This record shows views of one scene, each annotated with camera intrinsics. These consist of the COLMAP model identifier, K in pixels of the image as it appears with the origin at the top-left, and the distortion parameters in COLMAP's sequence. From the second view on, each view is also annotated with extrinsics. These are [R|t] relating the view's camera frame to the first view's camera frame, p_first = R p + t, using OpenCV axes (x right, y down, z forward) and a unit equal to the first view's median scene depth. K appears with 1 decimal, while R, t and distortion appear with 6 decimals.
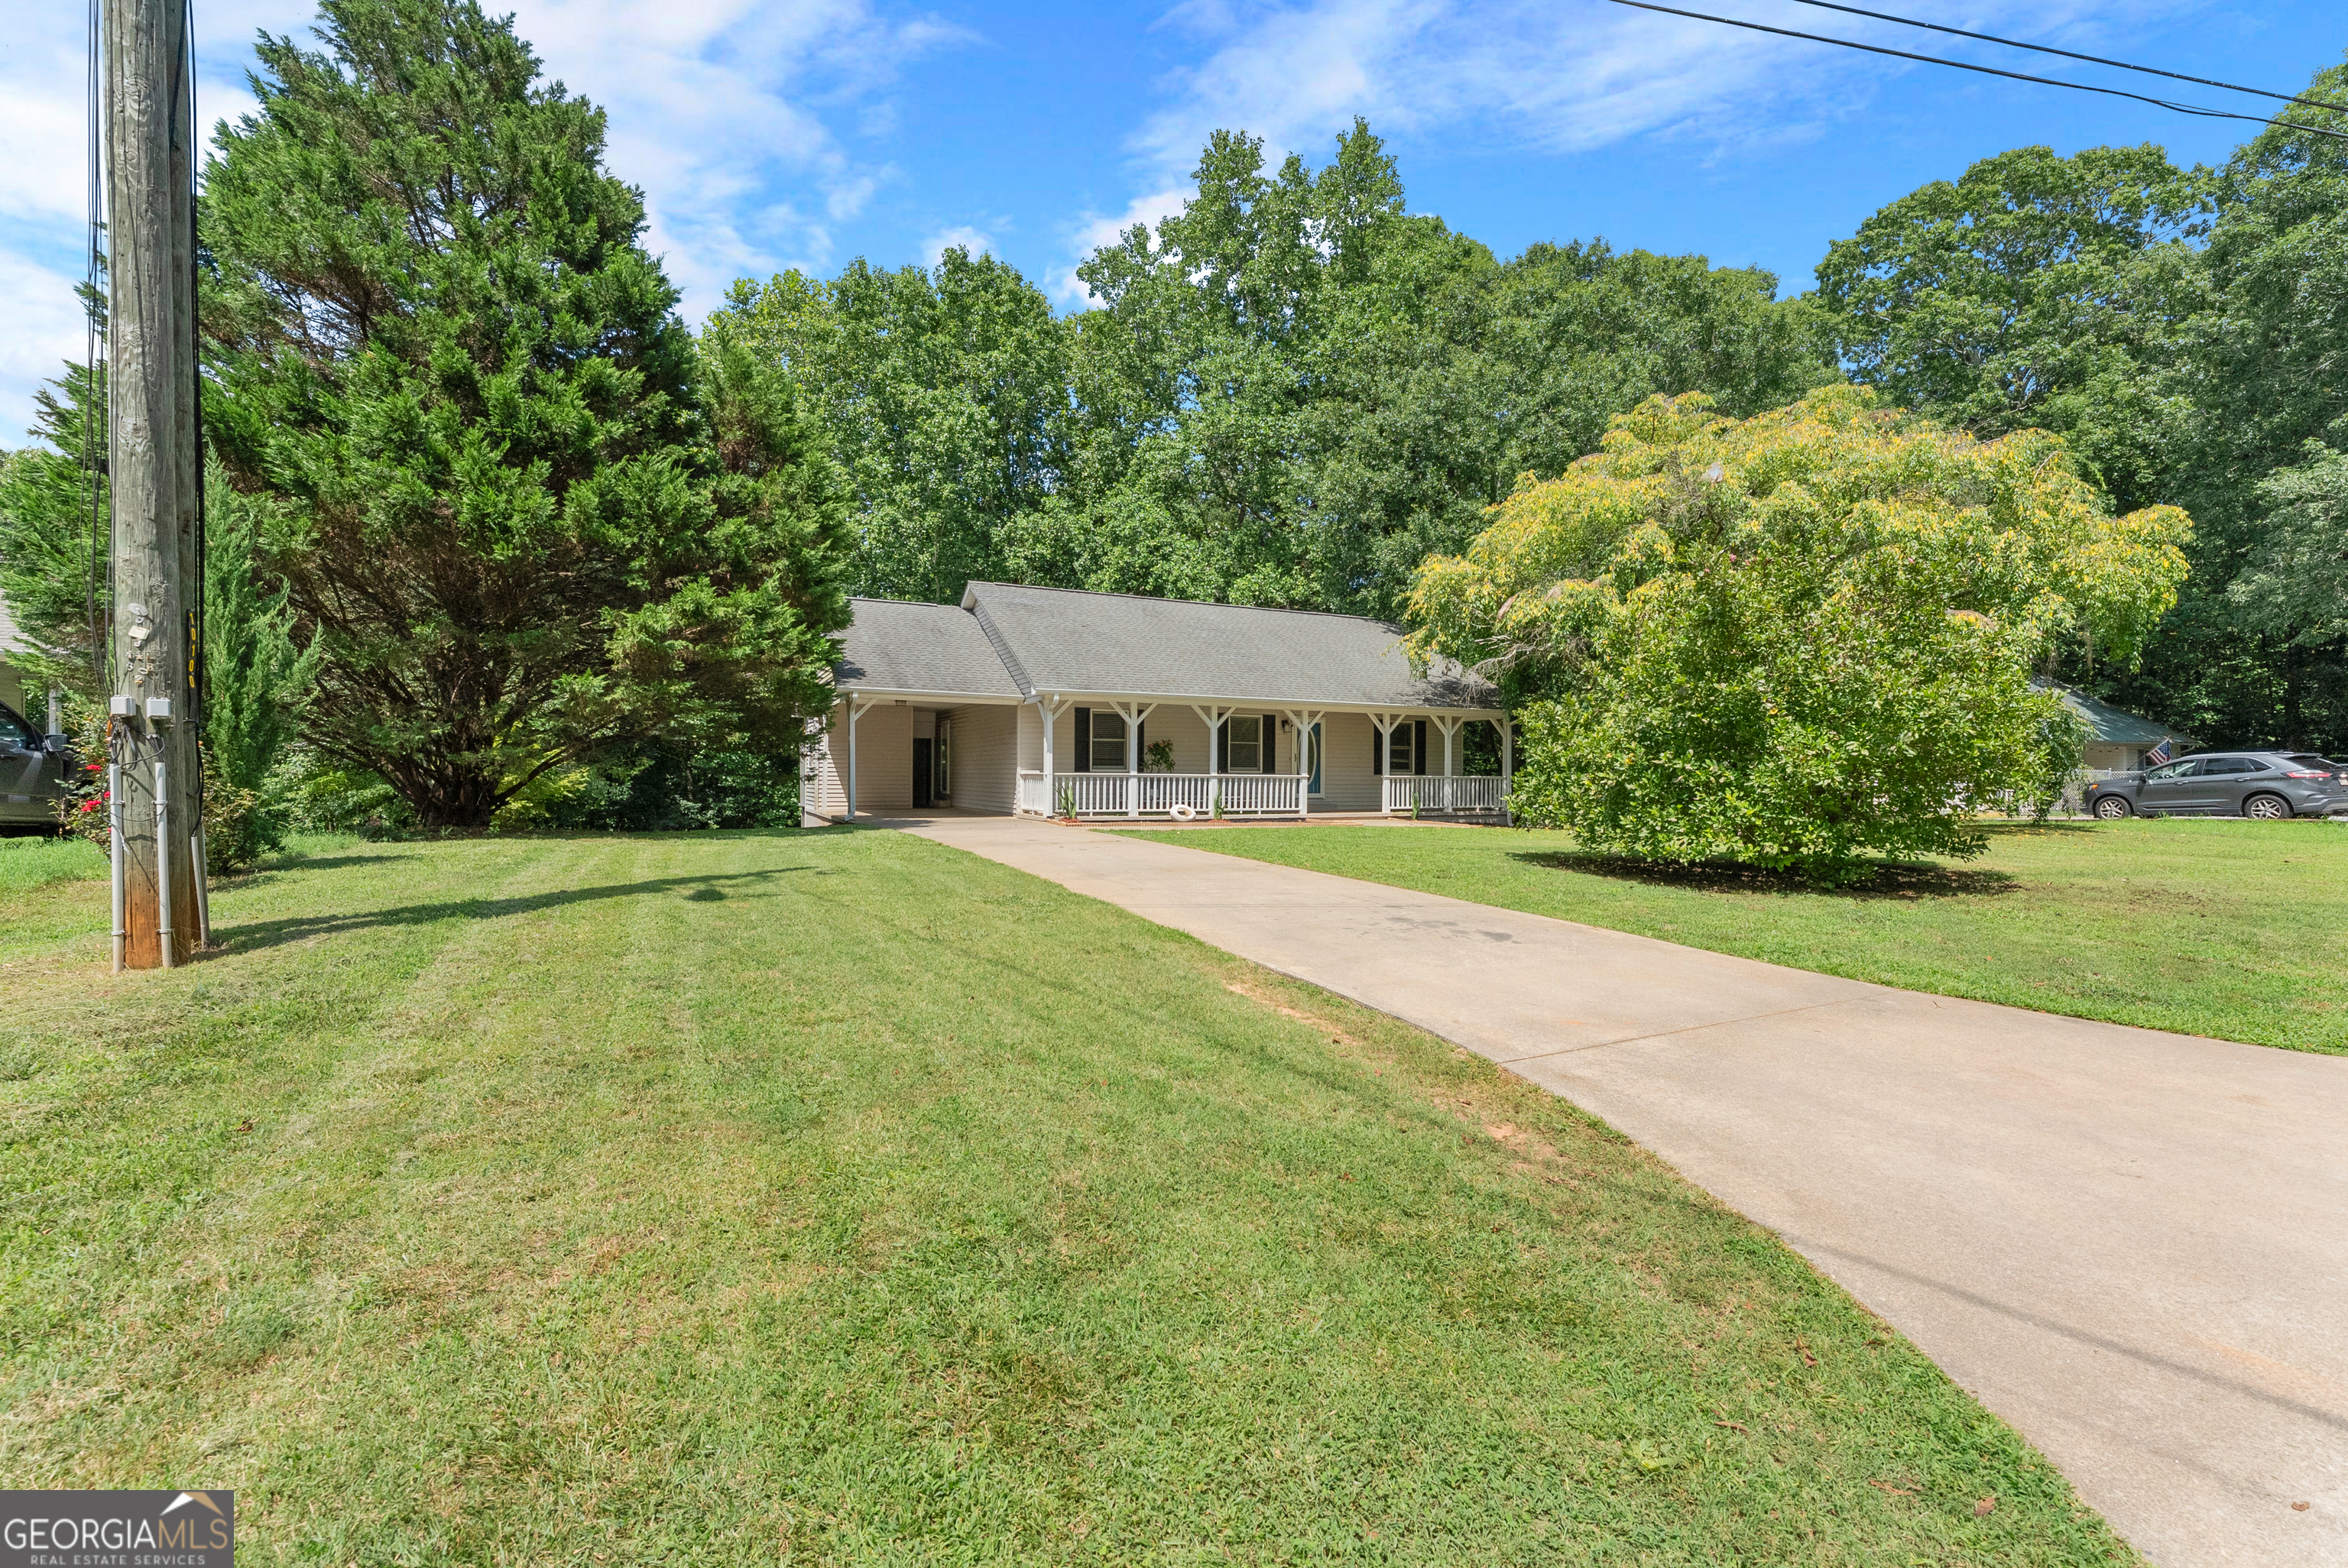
lens RADIAL K [[971.5, 0, 1174.0], [0, 971.5, 784.0], [0, 0, 1]] dist [-0.001305, -0.000012]
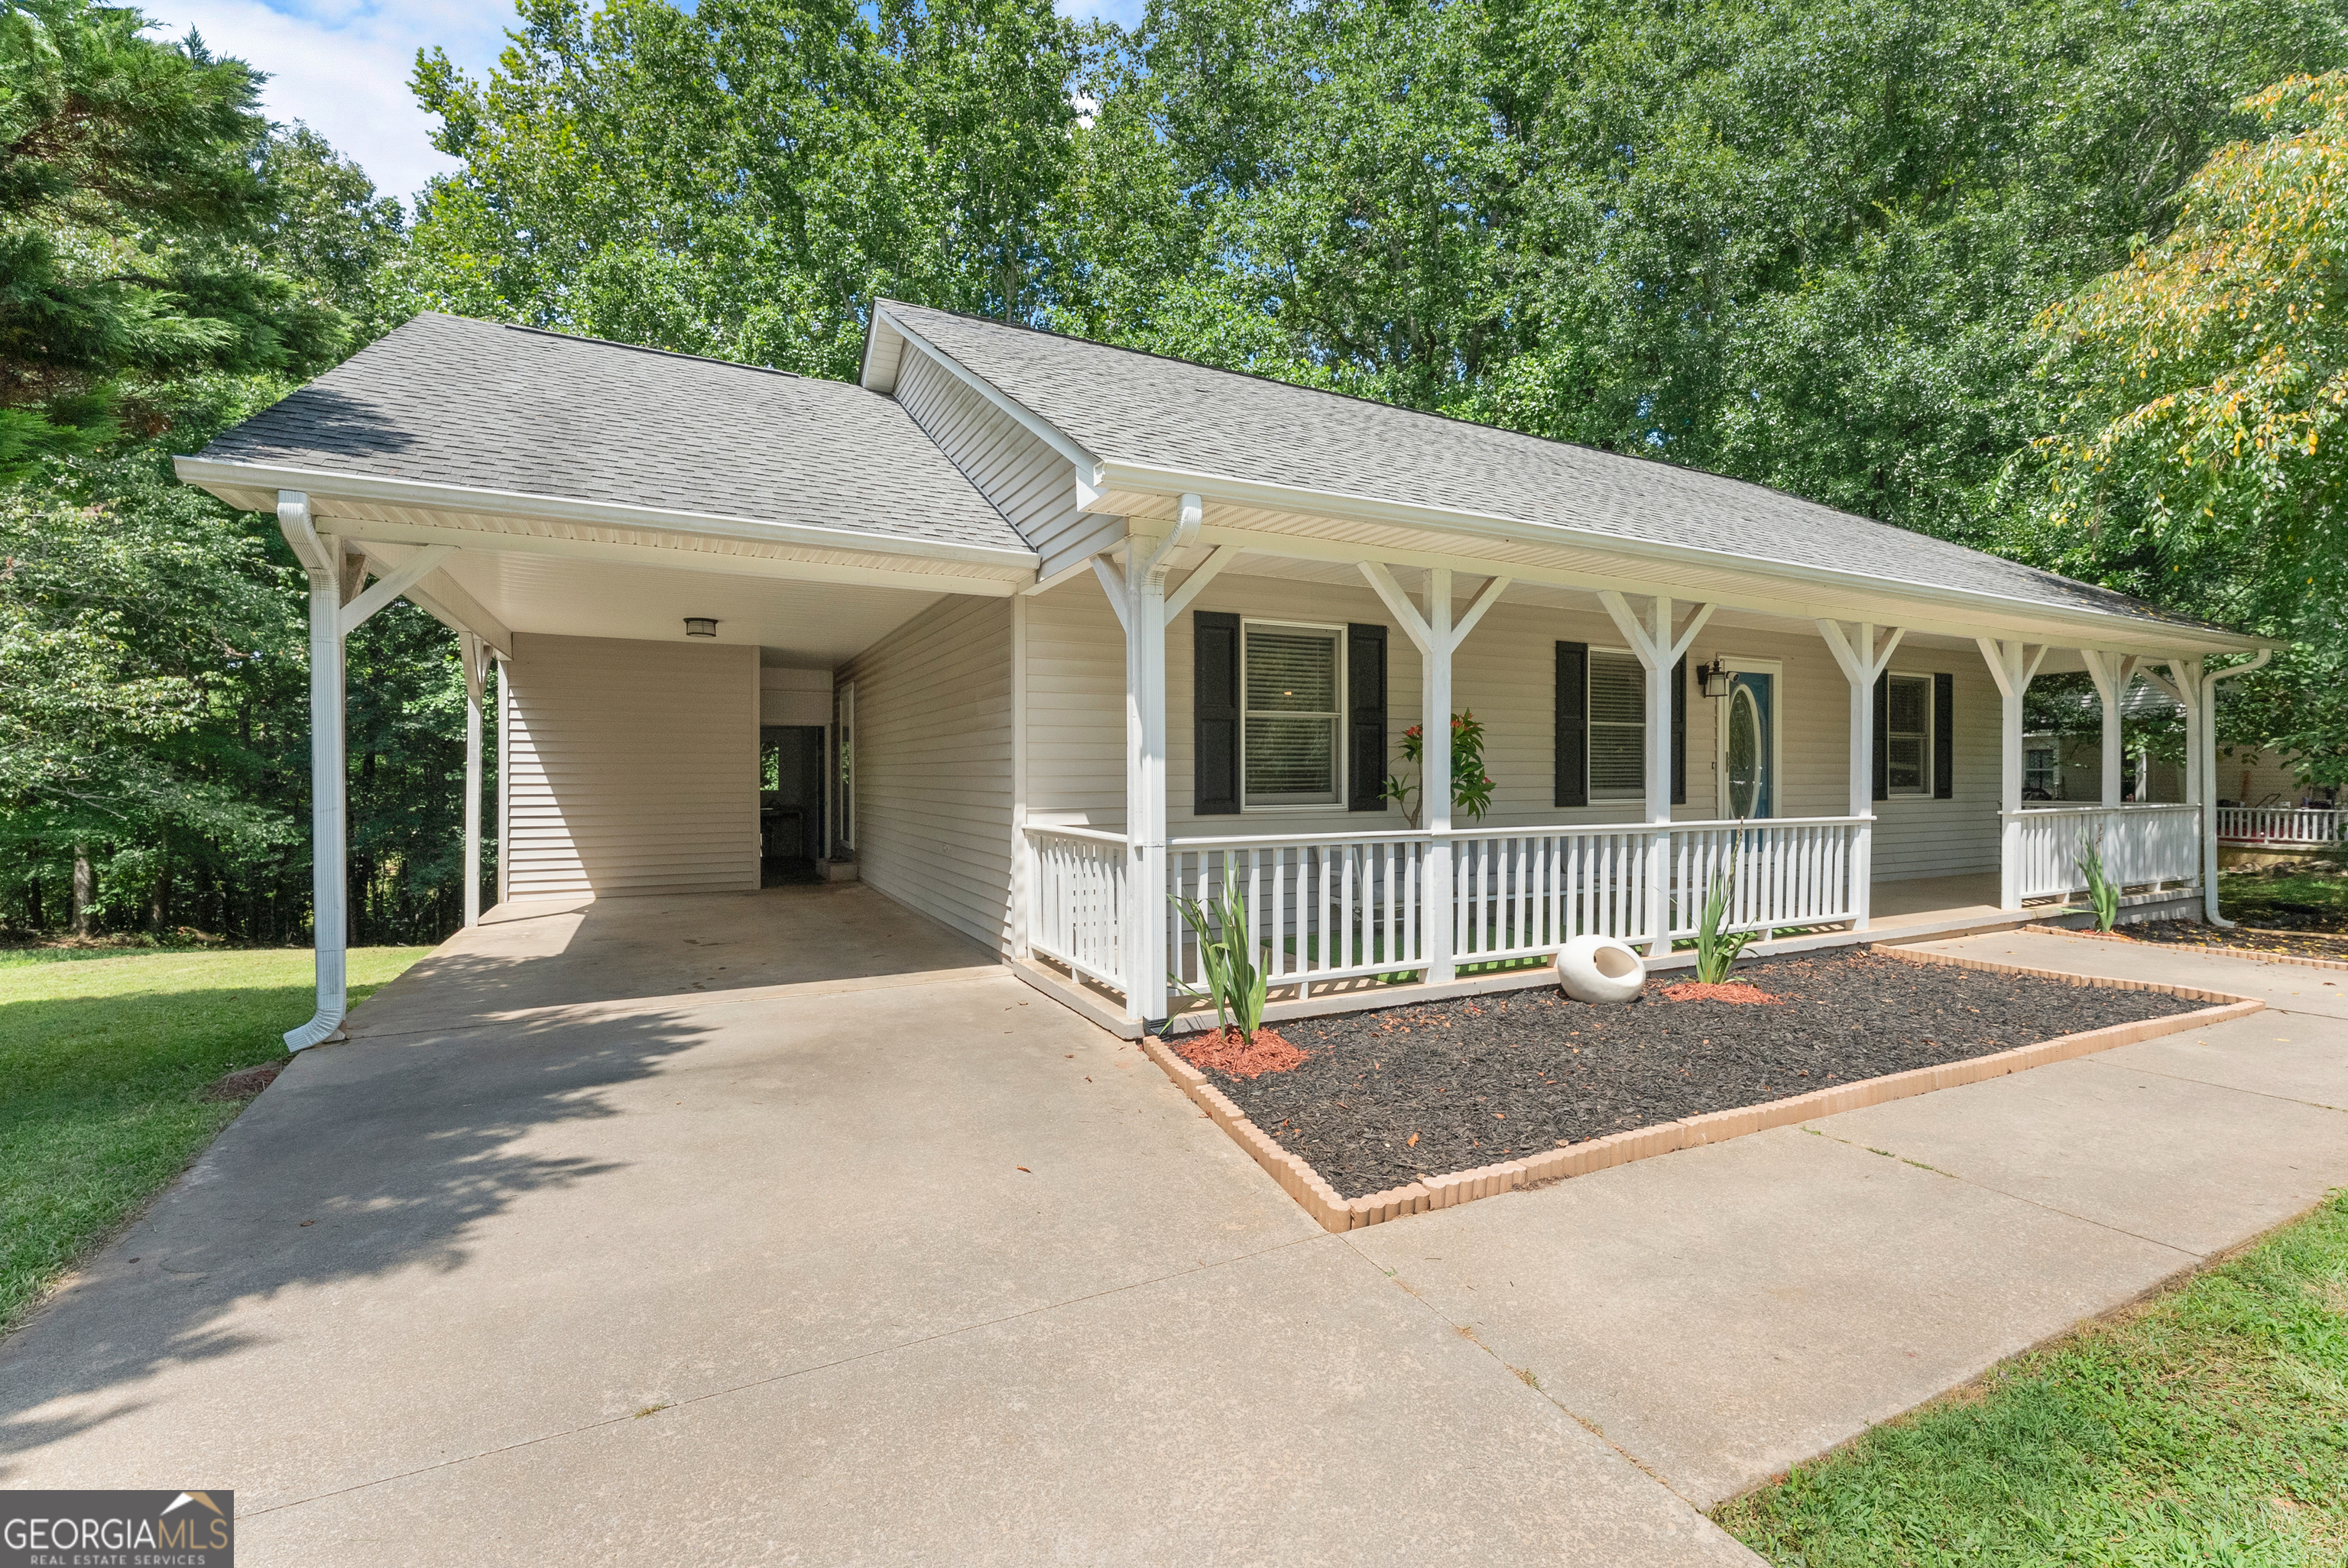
lens RADIAL K [[971.5, 0, 1174.0], [0, 971.5, 784.0], [0, 0, 1]] dist [-0.001305, -0.000012]
pose [[0.999816, -0.007844, 0.017522, -0.115641], [0.007815, 0.999968, 0.001718, -0.023251], [-0.017535, -0.001581, 0.999845, 0.687151]]
